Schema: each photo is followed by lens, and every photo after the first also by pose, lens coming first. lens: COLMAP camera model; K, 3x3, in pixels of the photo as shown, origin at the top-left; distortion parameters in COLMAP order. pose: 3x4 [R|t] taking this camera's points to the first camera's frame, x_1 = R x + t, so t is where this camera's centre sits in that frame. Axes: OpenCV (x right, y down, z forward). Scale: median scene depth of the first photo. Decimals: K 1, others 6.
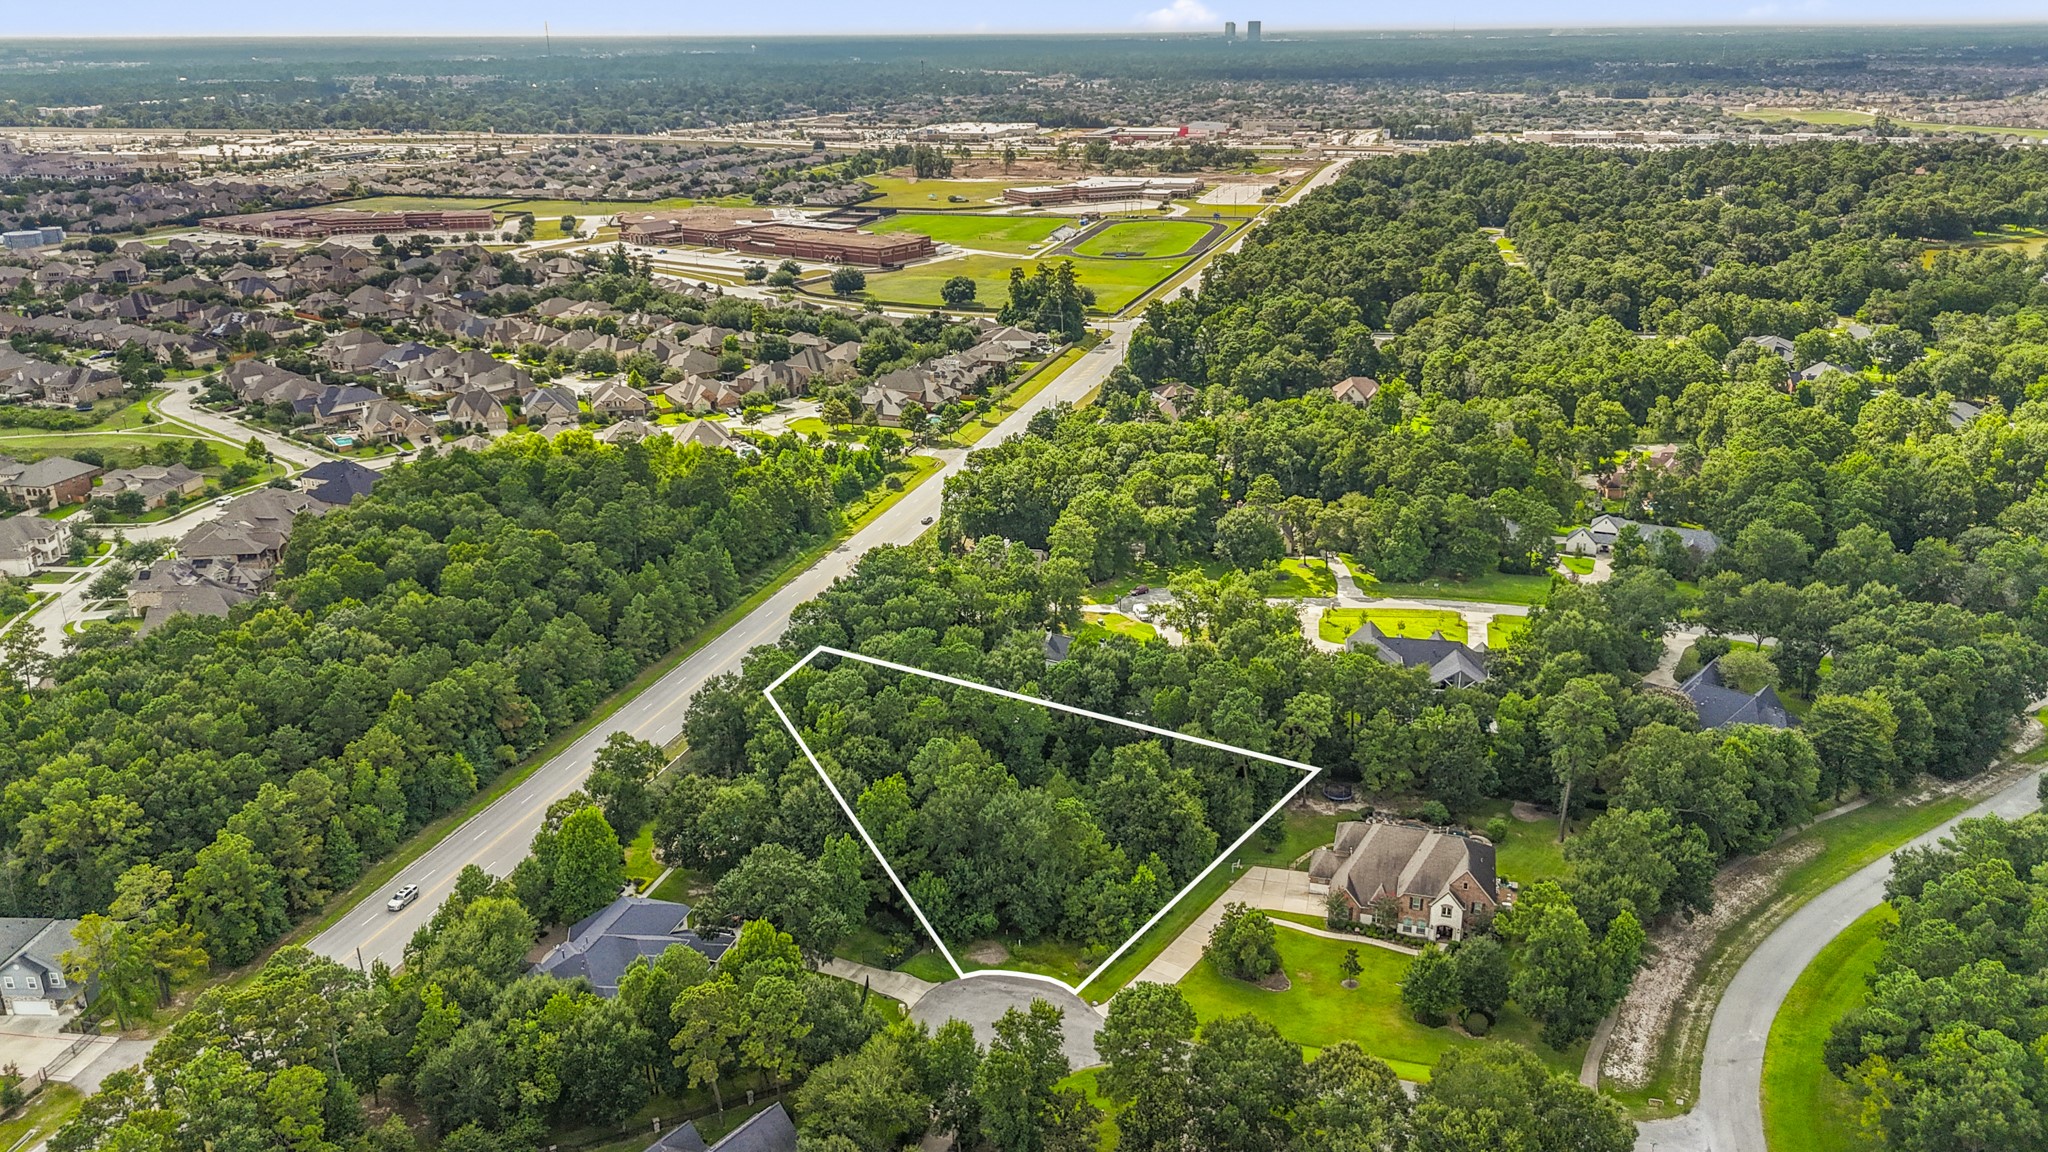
lens RADIAL K [[1518.2, 0, 1052.3], [0, 1518.2, 582.3], [0, 0, 1]] dist [0.049720, -0.052944]
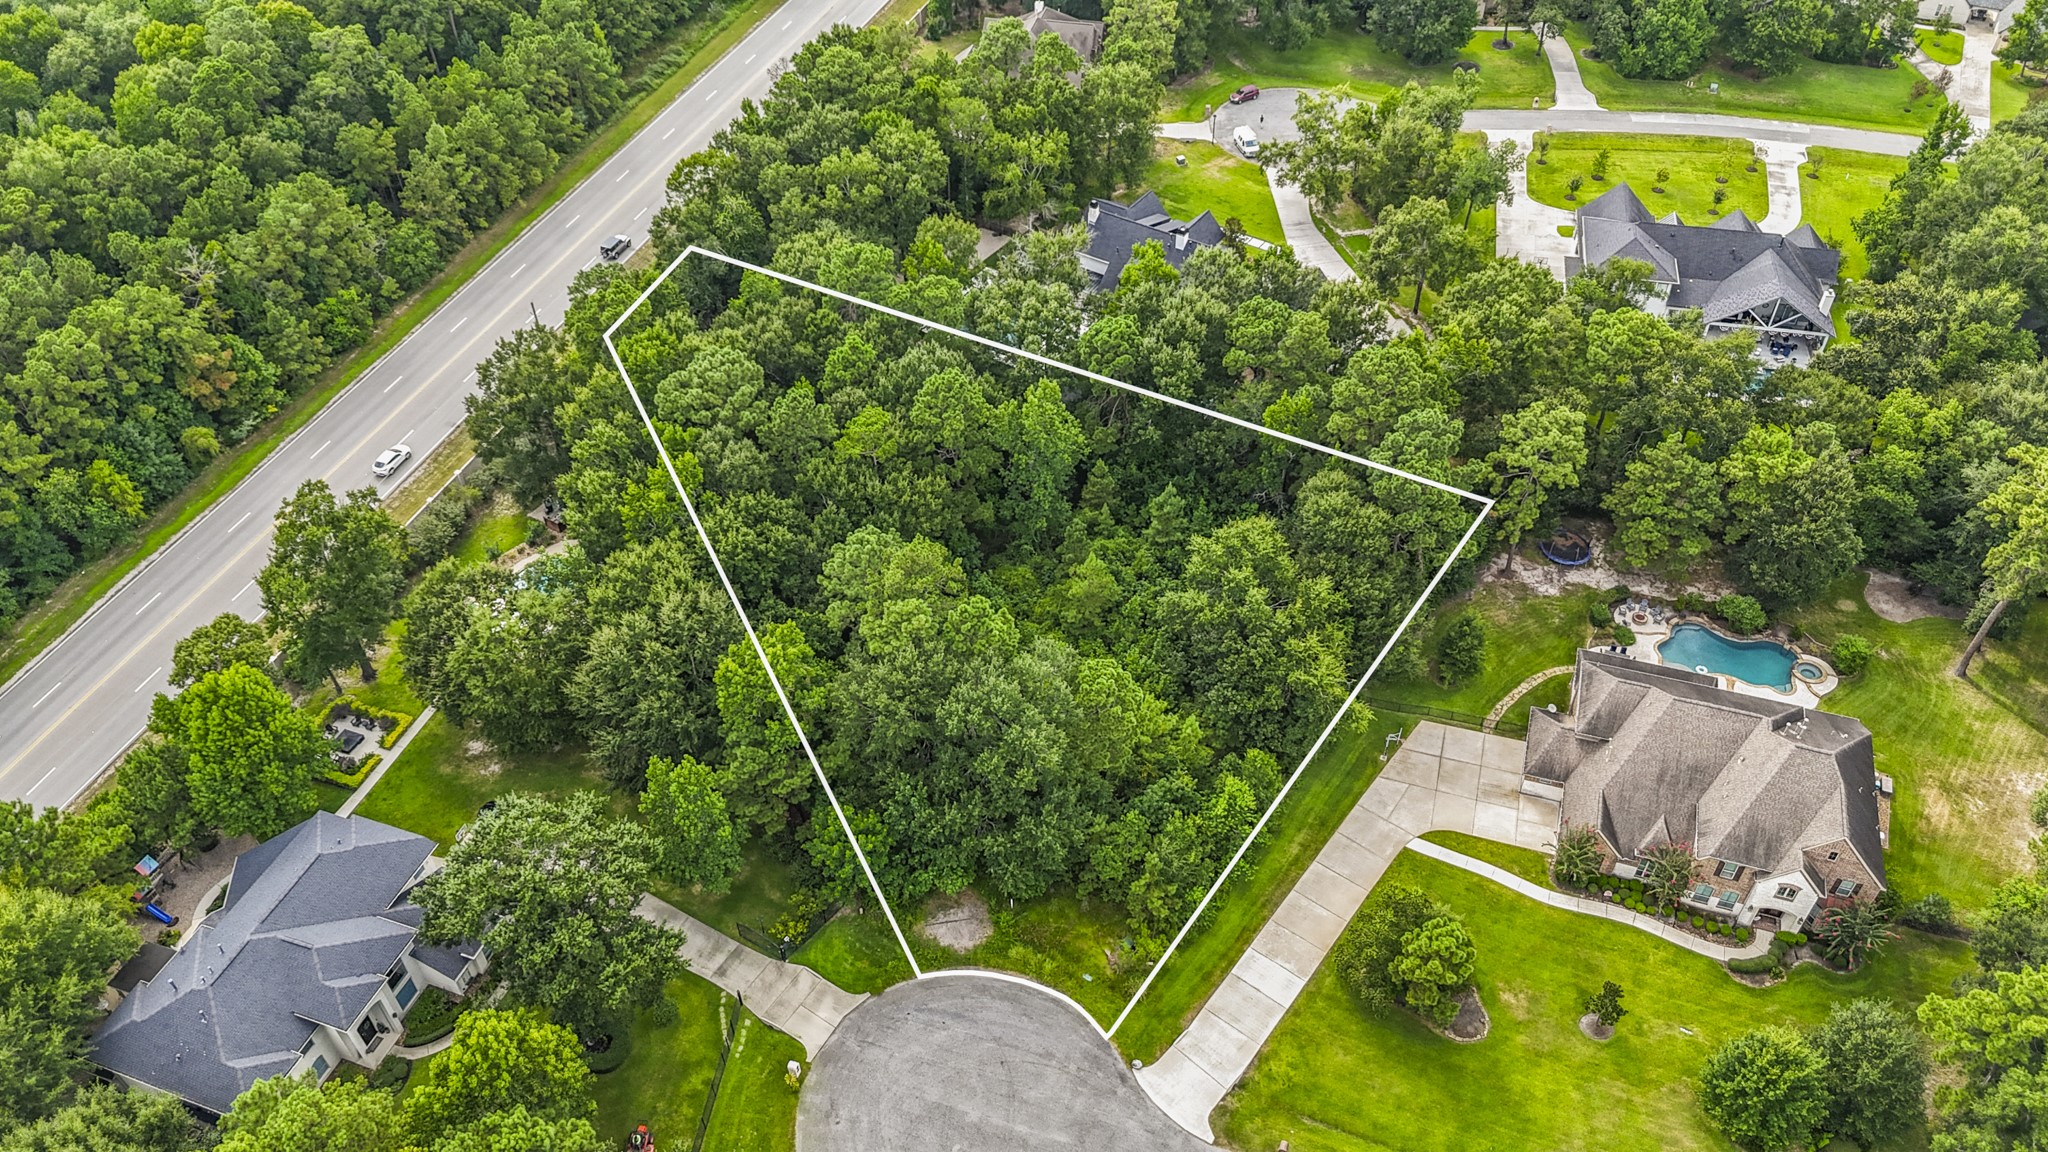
lens RADIAL K [[1518.2, 0, 1052.3], [0, 1518.2, 582.3], [0, 0, 1]] dist [0.049720, -0.052944]
pose [[0.998758, 0.026017, -0.042488, 0.012961], [-0.006750, 0.915623, 0.401982, -0.089903], [0.049362, -0.401196, 0.914661, 0.446959]]
